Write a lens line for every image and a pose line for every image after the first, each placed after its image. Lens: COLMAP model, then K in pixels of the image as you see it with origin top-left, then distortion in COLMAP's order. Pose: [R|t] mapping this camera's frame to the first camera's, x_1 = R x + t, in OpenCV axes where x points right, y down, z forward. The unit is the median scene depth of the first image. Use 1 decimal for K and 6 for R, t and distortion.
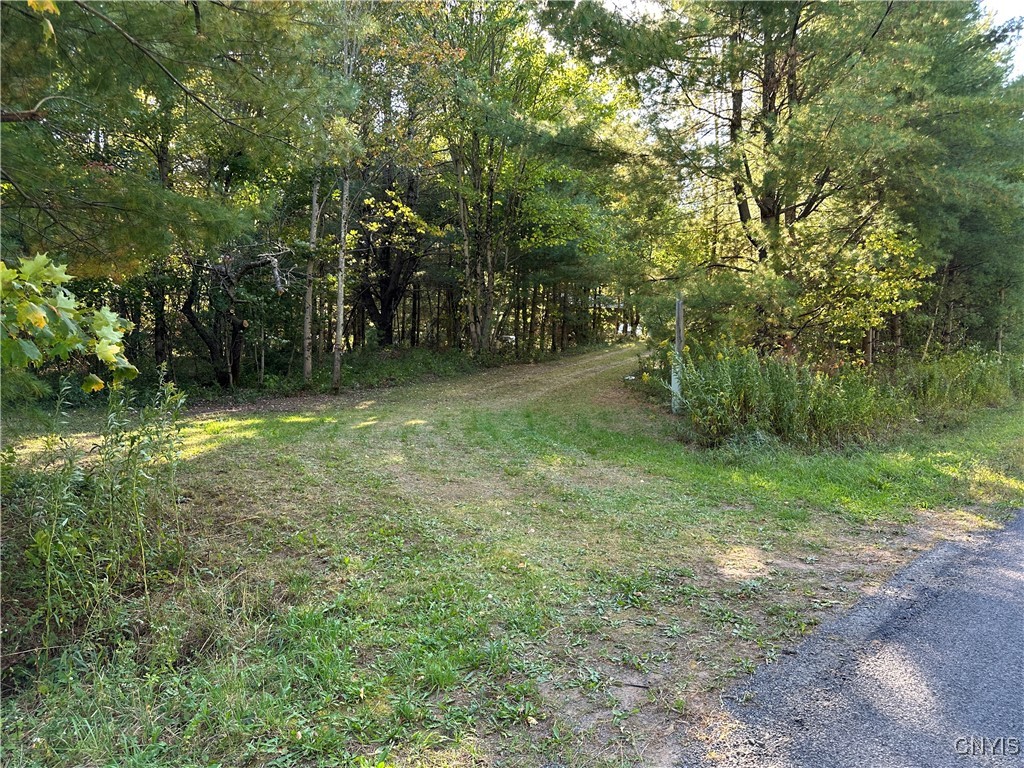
lens RADIAL K [[710.4, 0, 528.7], [0, 710.4, 380.4], [0, 0, 1]] dist [0.050052, -0.006794]
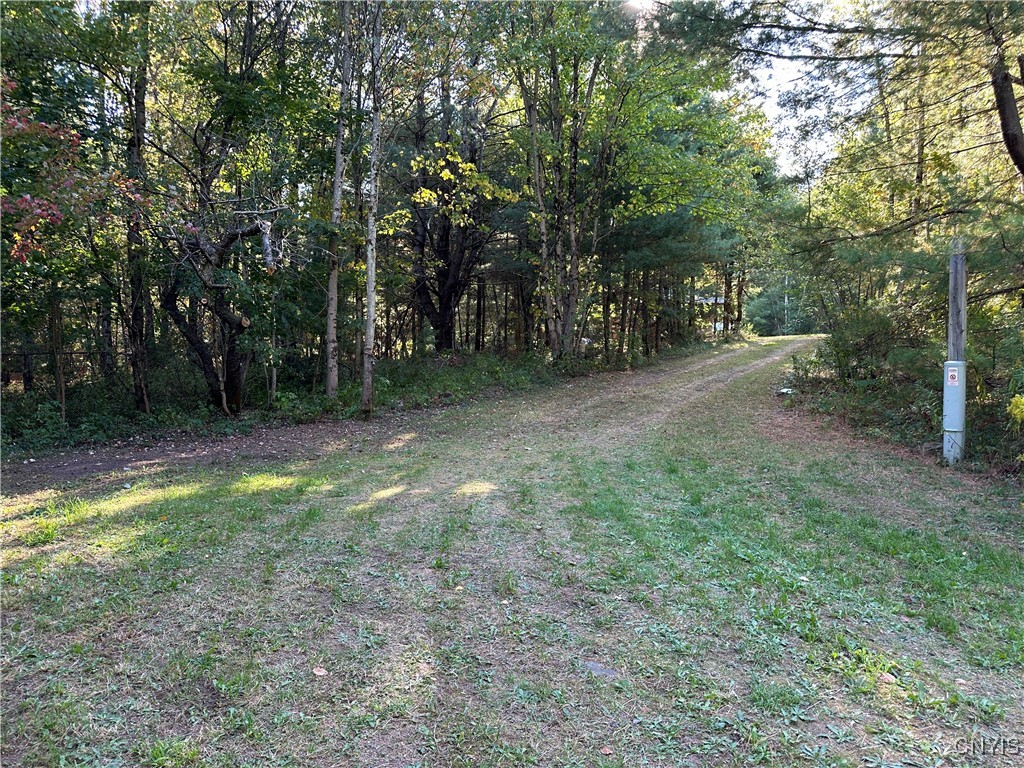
lens RADIAL K [[710.4, 0, 506.4], [0, 710.4, 385.5], [0, 0, 1]] dist [0.050052, -0.006794]
pose [[0.992242, -0.009529, -0.123957, -0.033181], [0.009605, 0.999954, 0.000014, -0.009400], [0.123951, -0.001204, 0.992288, 0.233432]]
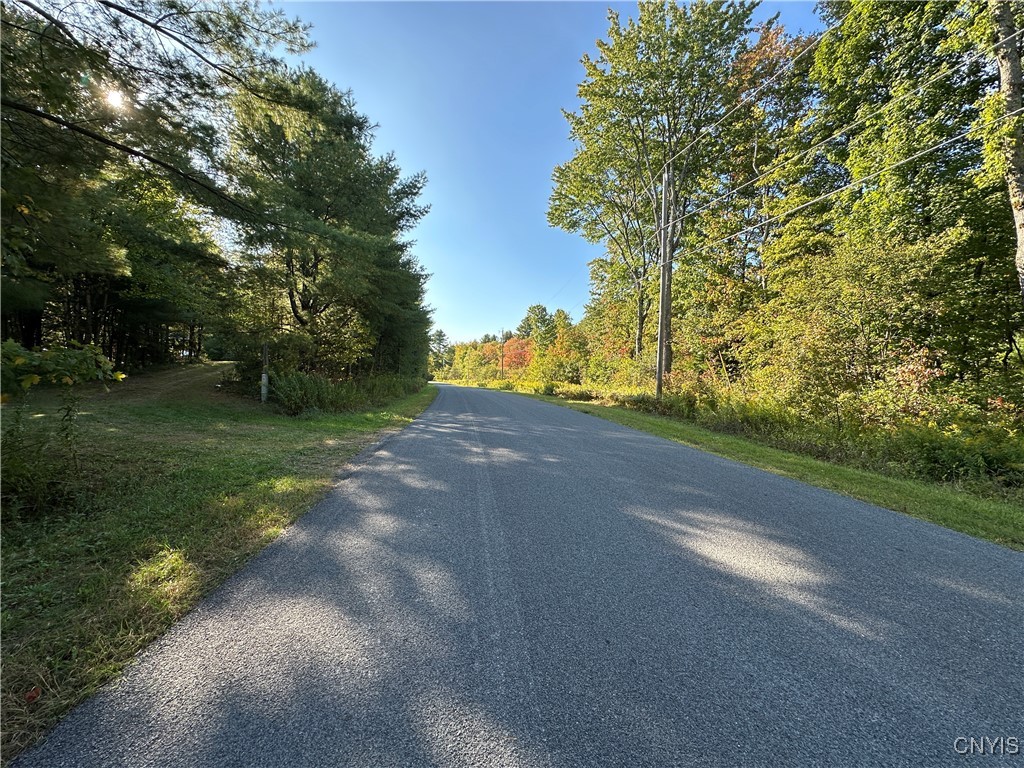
lens RADIAL K [[404.1, 0, 505.0], [0, 404.1, 388.9], [0, 0, 1]] dist [-0.001250, 0.000043]
pose [[0.671189, -0.006553, 0.741257, -0.096959], [0.005373, 0.999978, 0.003975, 0.004099], [-0.741267, 0.001315, 0.671209, -0.141165]]
